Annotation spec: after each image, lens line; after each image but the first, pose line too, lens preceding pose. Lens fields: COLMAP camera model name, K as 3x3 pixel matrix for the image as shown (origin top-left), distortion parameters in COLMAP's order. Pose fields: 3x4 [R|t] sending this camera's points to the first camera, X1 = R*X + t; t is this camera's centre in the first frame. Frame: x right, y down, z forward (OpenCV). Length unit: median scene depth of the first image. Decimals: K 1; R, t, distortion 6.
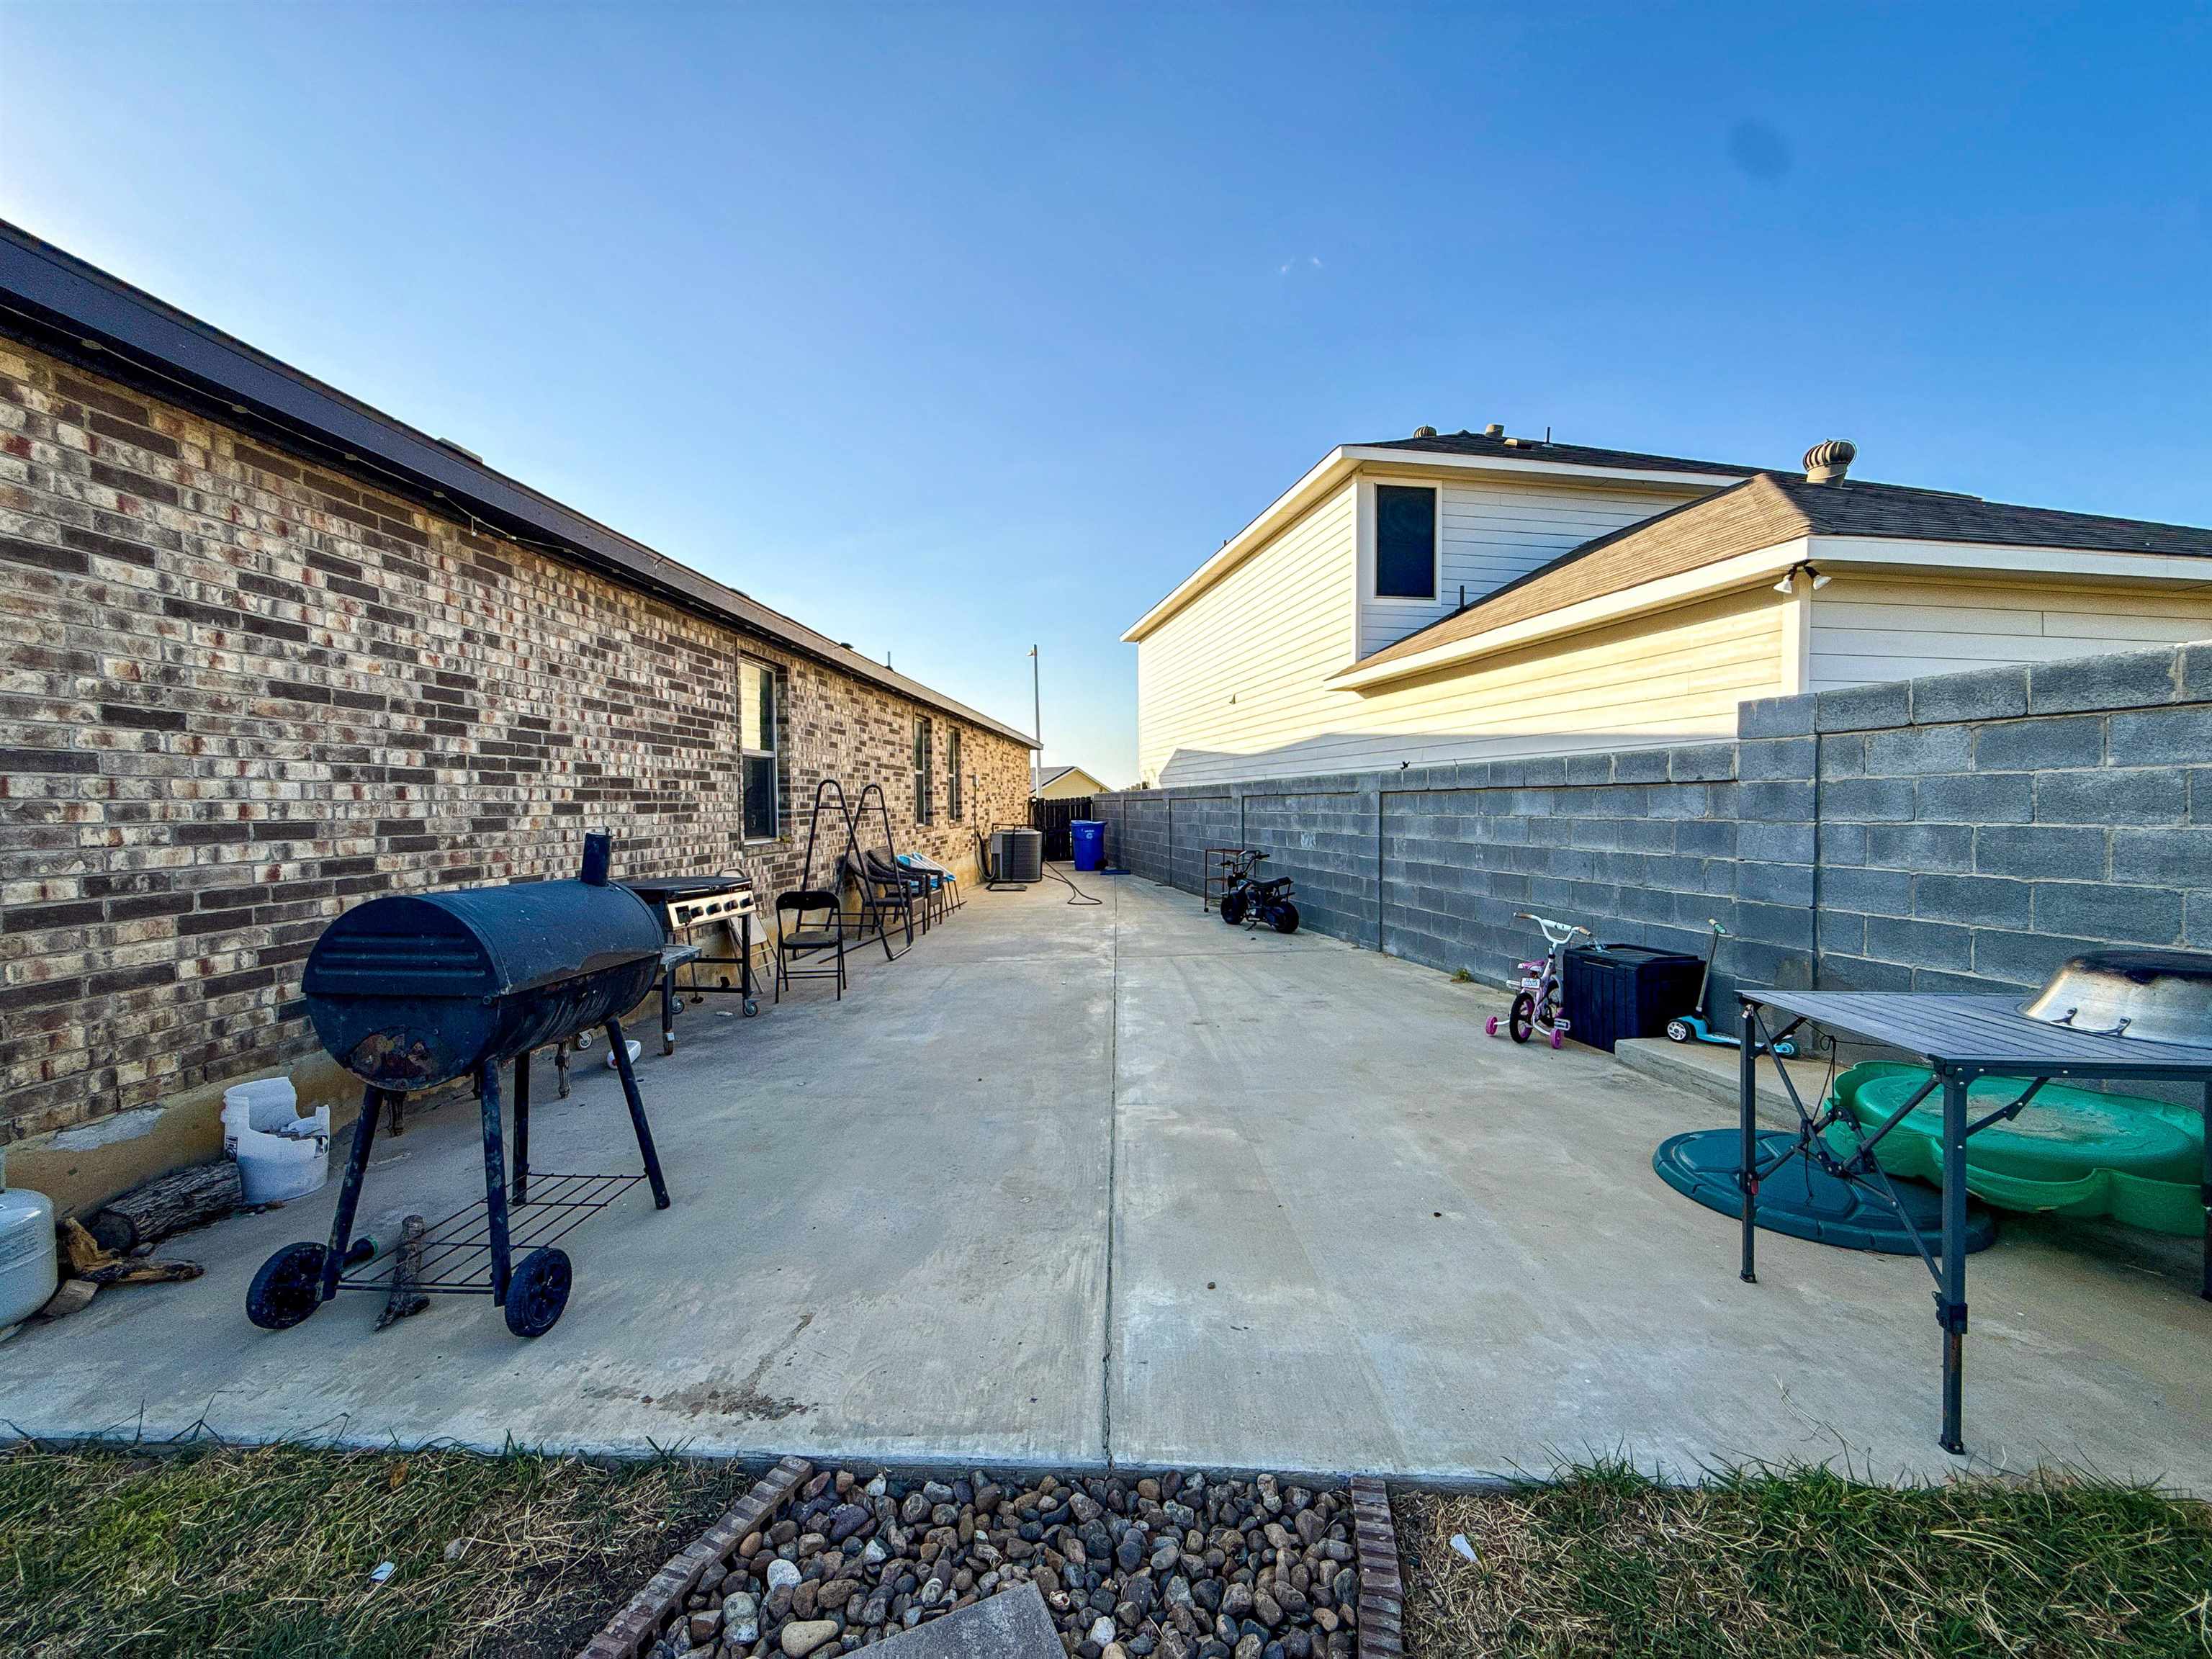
lens RADIAL K [[881.6, 0, 1106.0], [0, 881.6, 829.5], [0, 0, 1]] dist [0.001722, -0.000051]
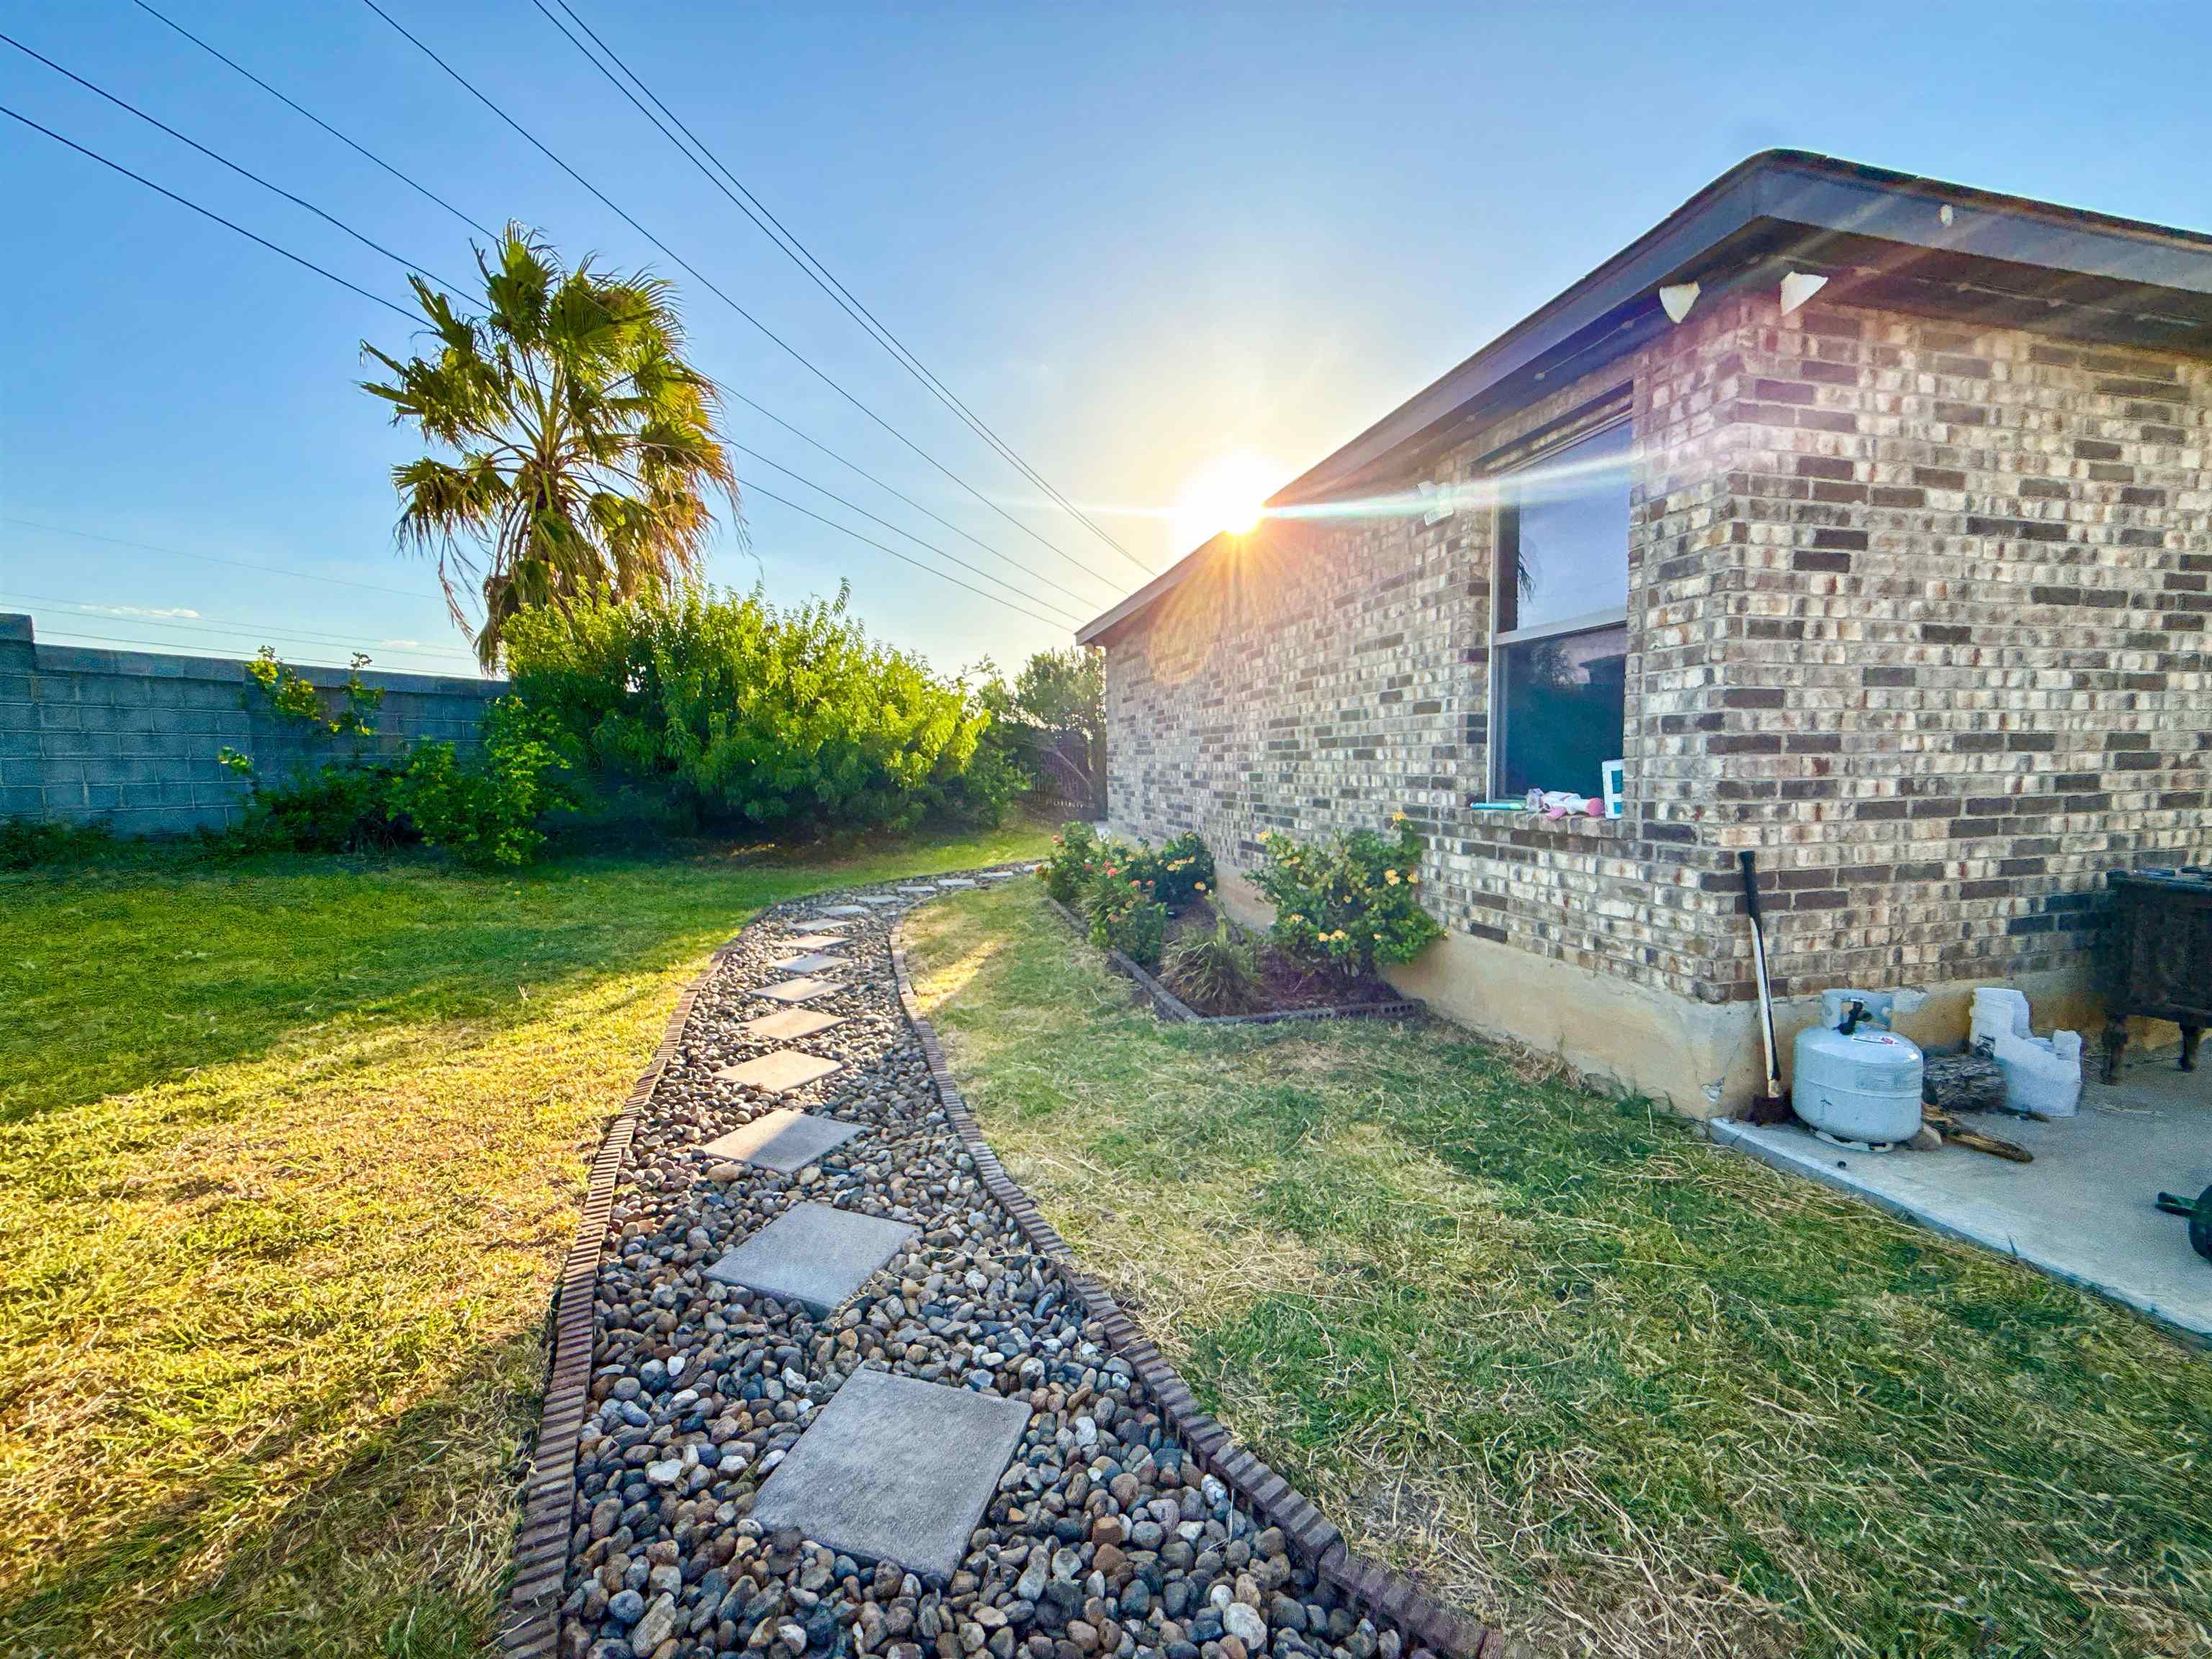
lens RADIAL K [[881.6, 0, 1106.0], [0, 881.6, 829.5], [0, 0, 1]] dist [0.001722, -0.000051]
pose [[0.307343, 0.074309, -0.948693, -0.313693], [-0.018722, 0.997226, 0.072046, 0.047039], [0.951415, -0.004381, 0.307881, -0.273240]]
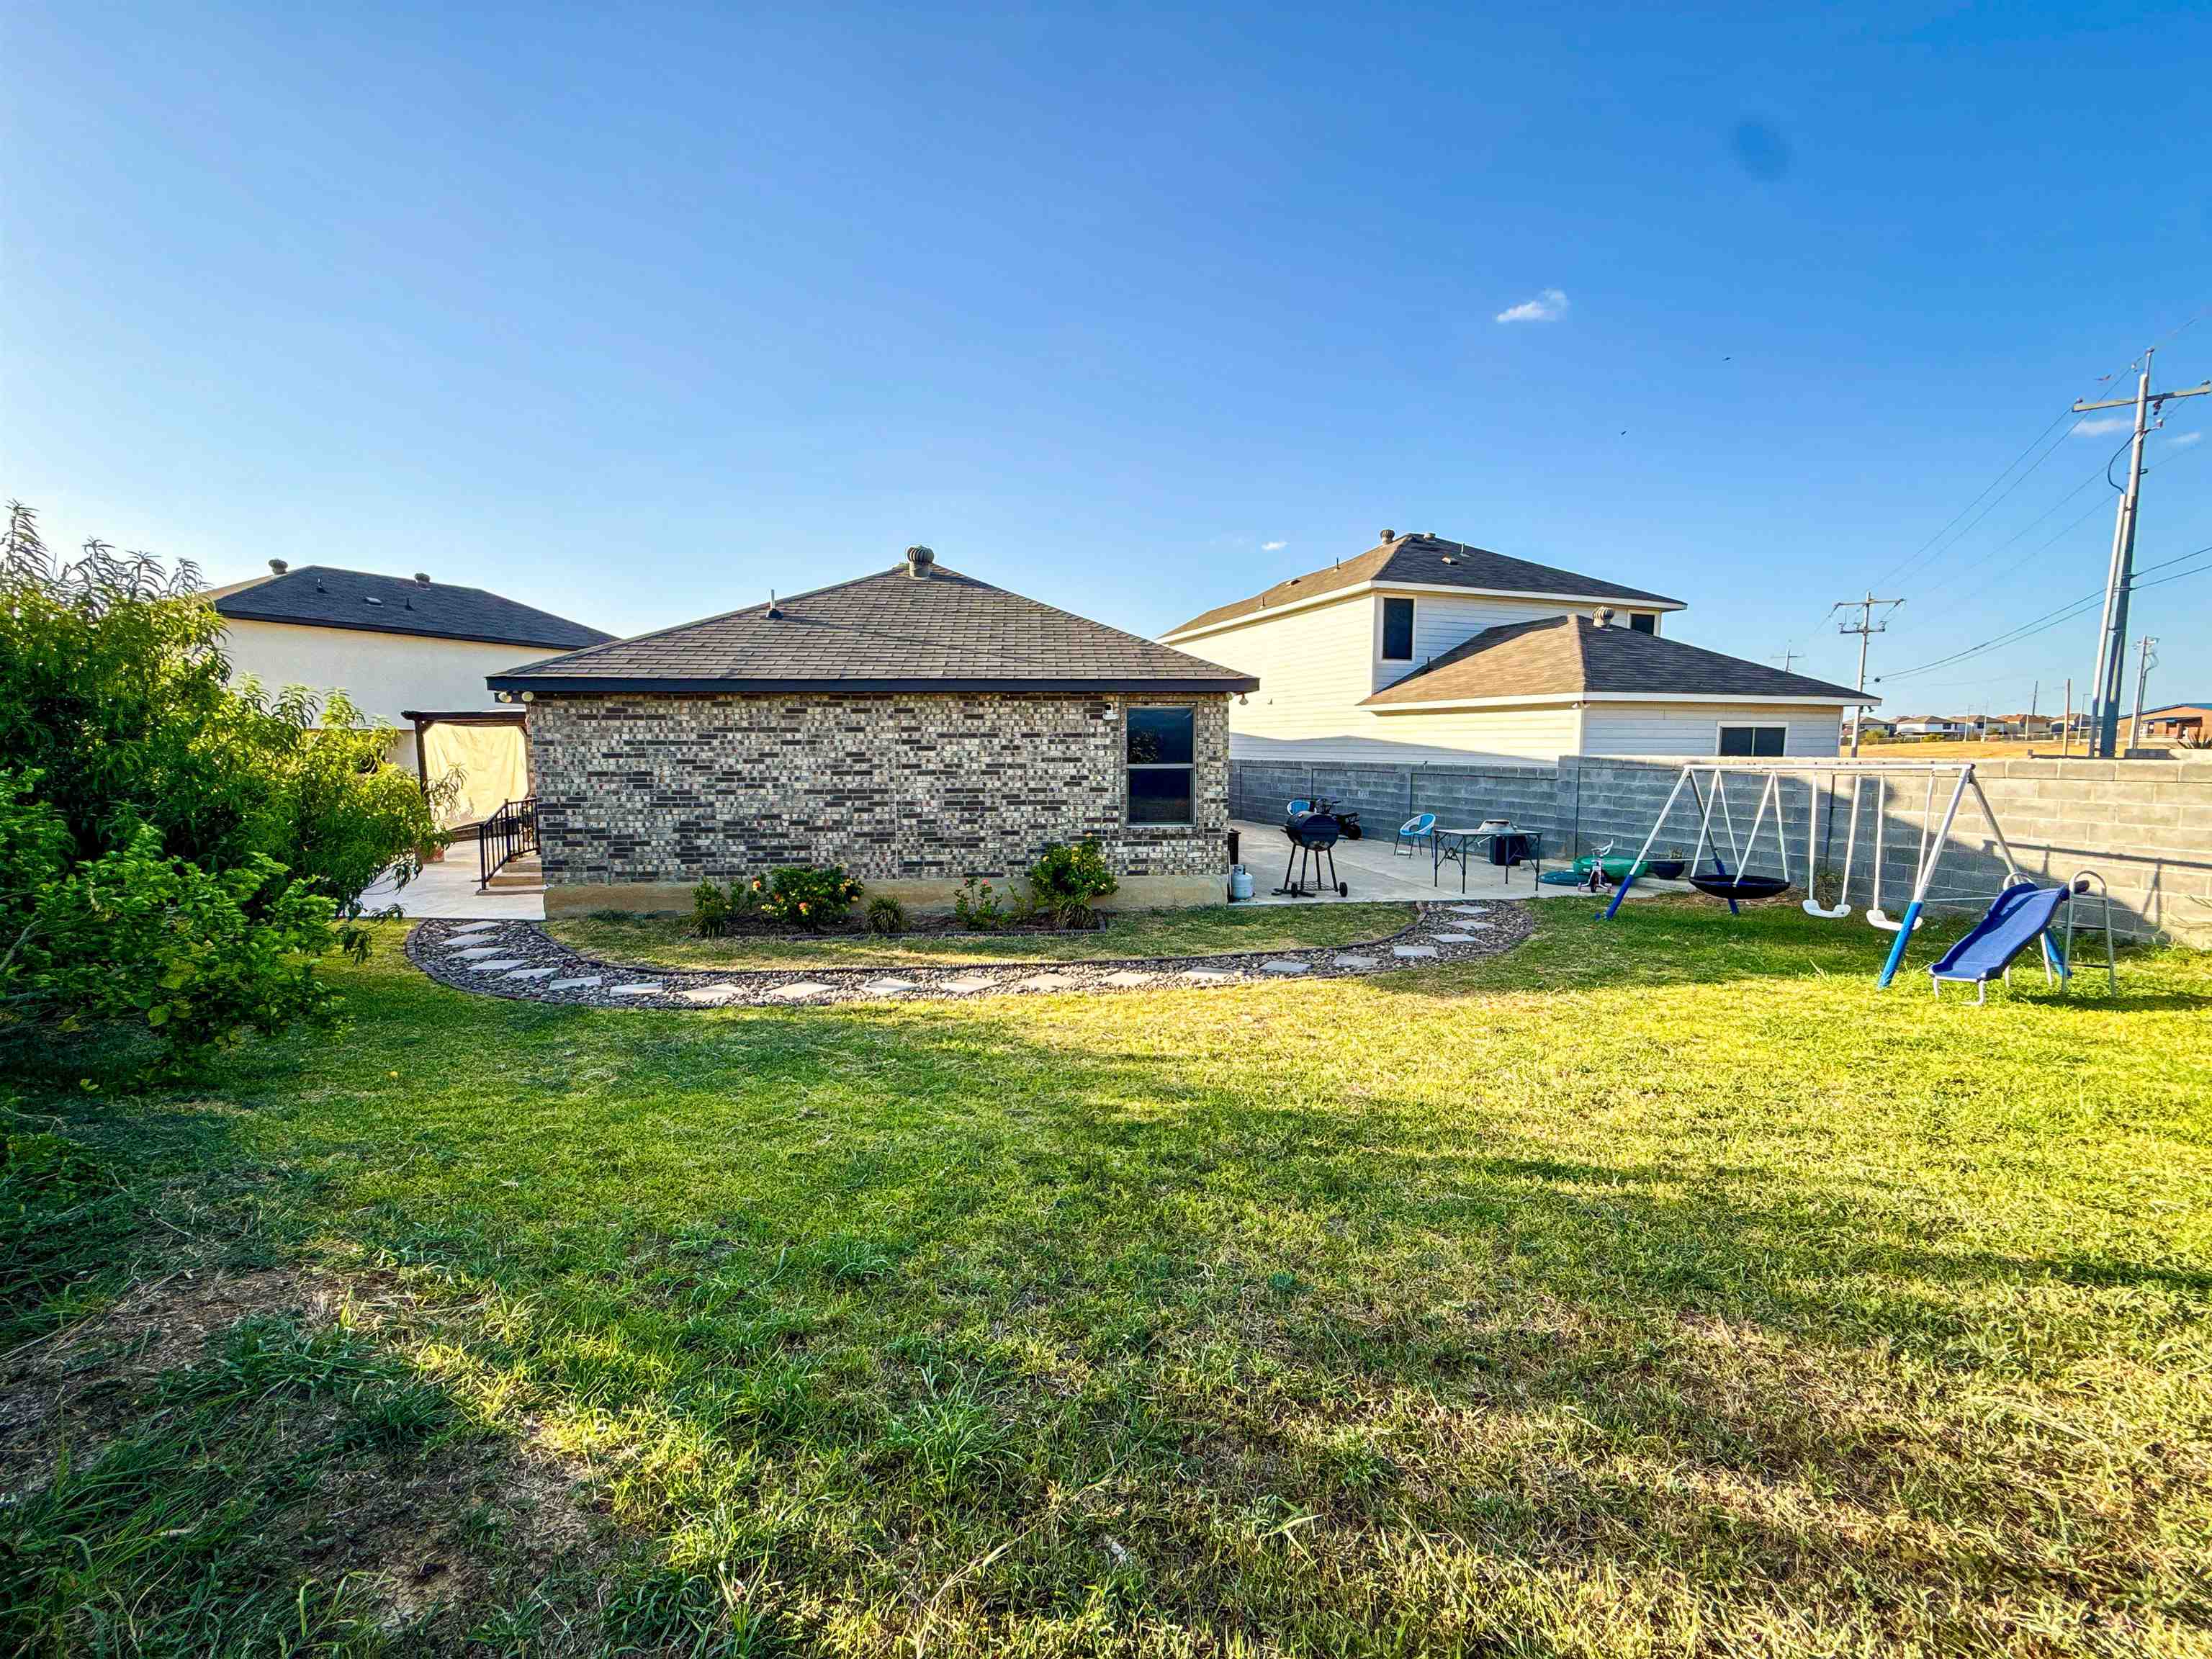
lens RADIAL K [[881.6, 0, 1106.0], [0, 881.6, 829.5], [0, 0, 1]] dist [0.001722, -0.000051]
pose [[0.989521, -0.011244, 0.143947, -1.956419], [0.001640, 0.997774, 0.066667, -0.128105], [-0.144376, -0.065732, 0.987337, -2.766161]]
